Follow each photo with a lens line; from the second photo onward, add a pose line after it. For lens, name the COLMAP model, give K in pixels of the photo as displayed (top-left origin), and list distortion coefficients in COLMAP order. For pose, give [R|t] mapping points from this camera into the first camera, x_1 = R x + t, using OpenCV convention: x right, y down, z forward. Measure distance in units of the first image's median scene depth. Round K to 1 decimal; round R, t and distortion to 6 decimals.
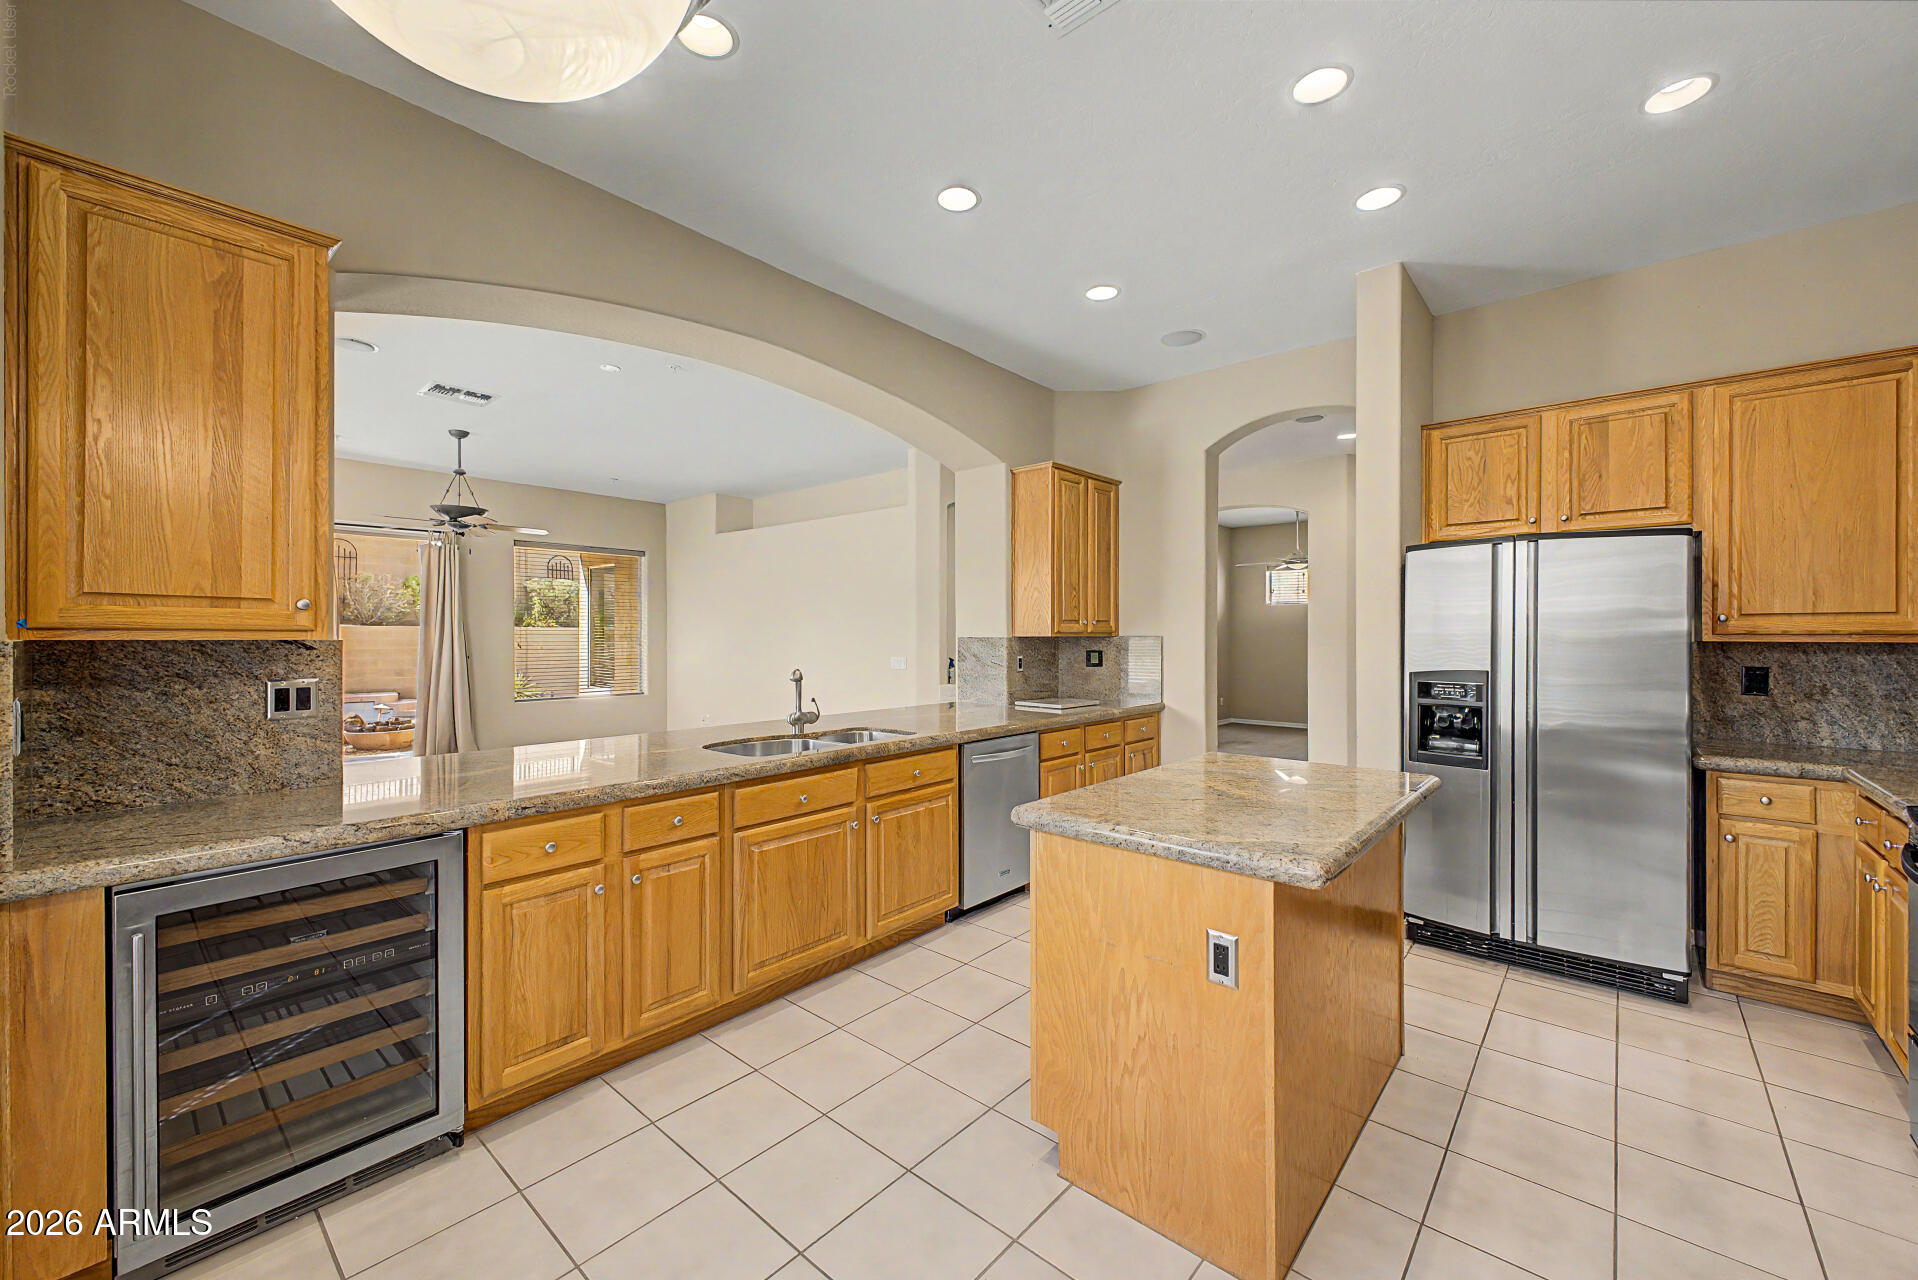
lens RADIAL K [[754.1, 0, 988.5], [0, 754.1, 637.3], [0, 0, 1]] dist [0.023319, -0.006347]
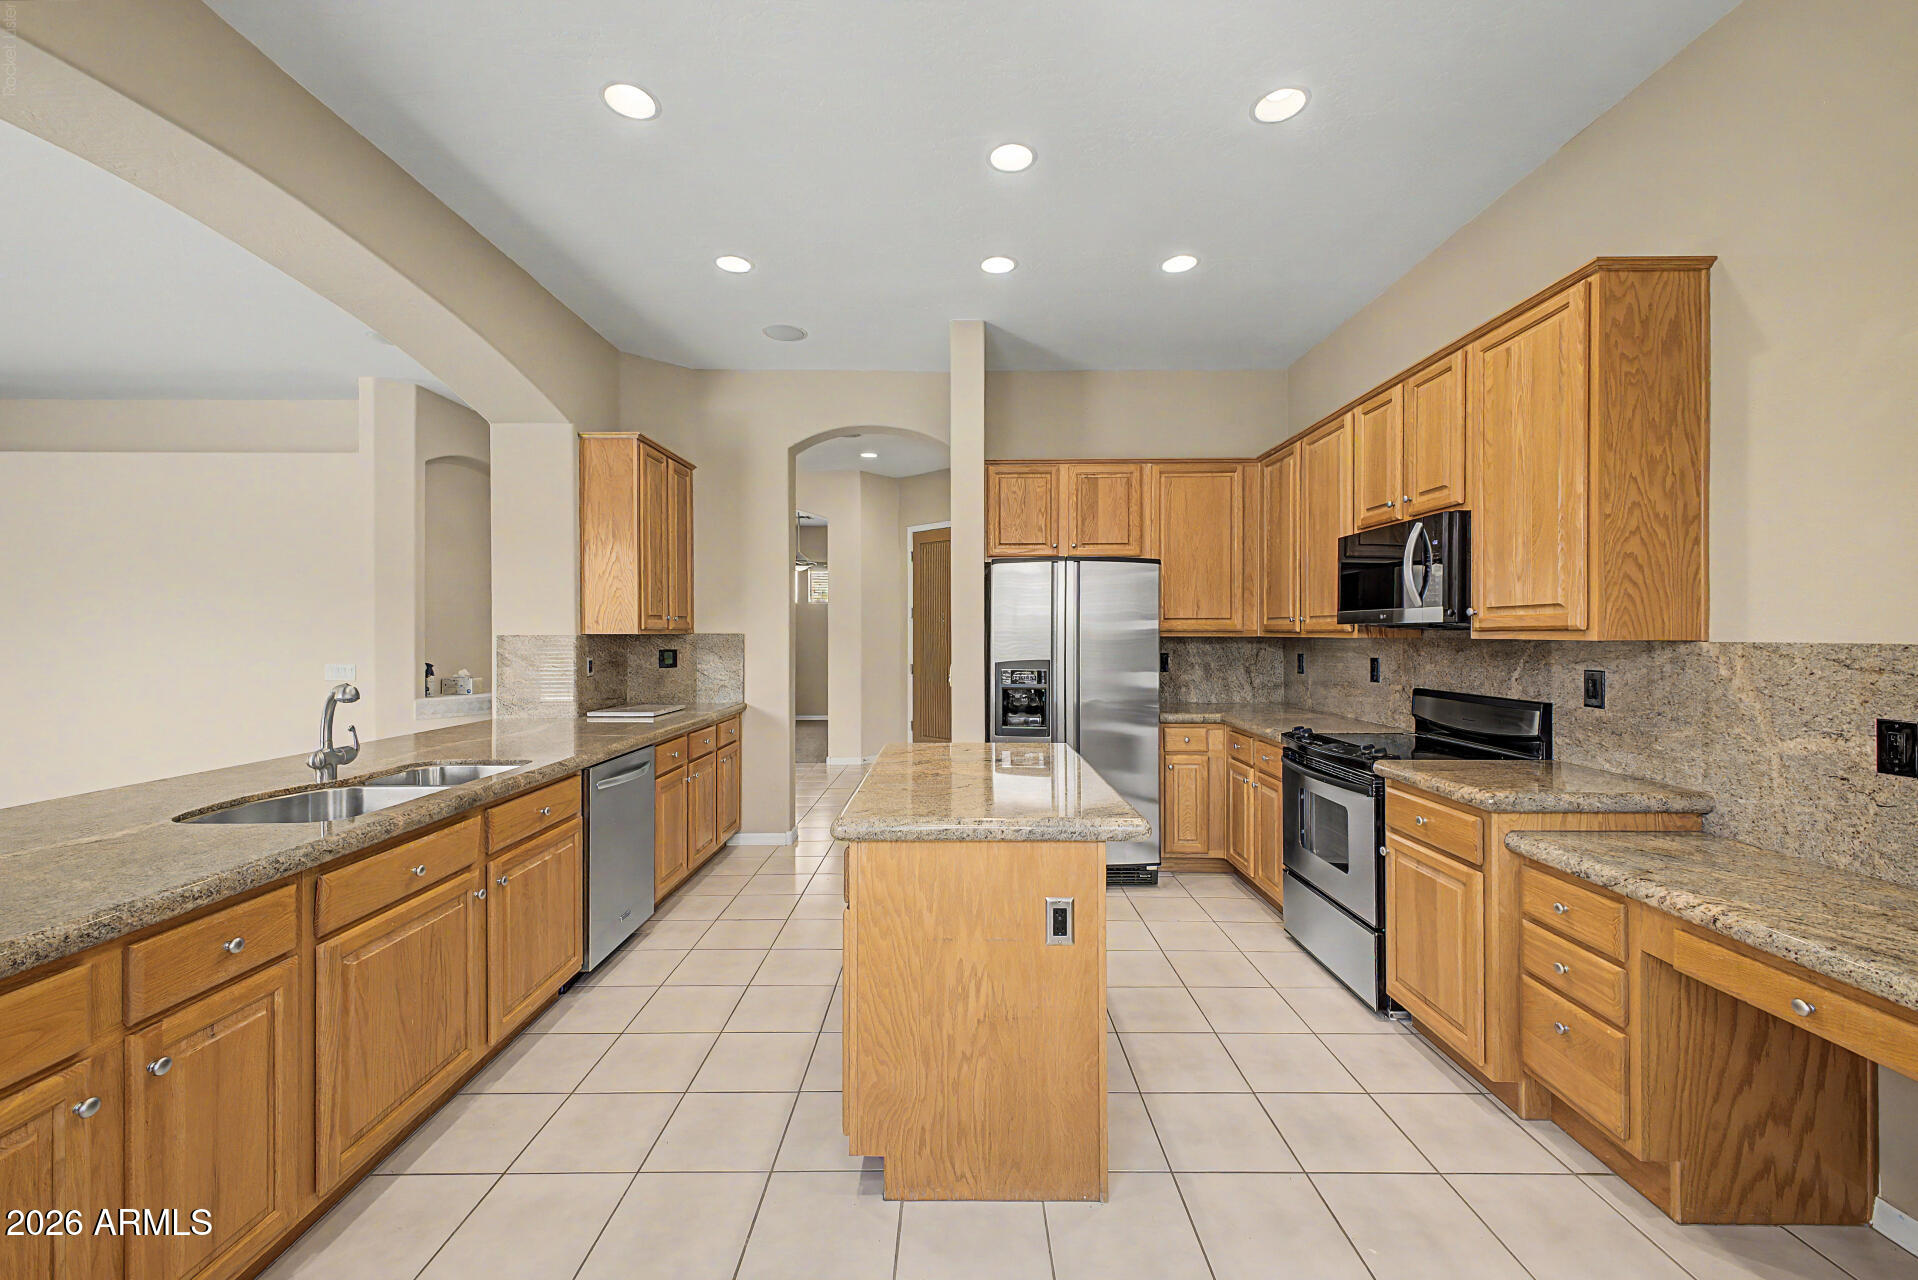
lens RADIAL K [[754.1, 0, 970.9], [0, 754.1, 628.1], [0, 0, 1]] dist [0.023319, -0.006347]
pose [[0.756502, 0.003010, 0.653985, -0.274853], [0.002919, 0.999964, -0.007979, 0.000061], [-0.653985, 0.007945, 0.756466, 0.124702]]
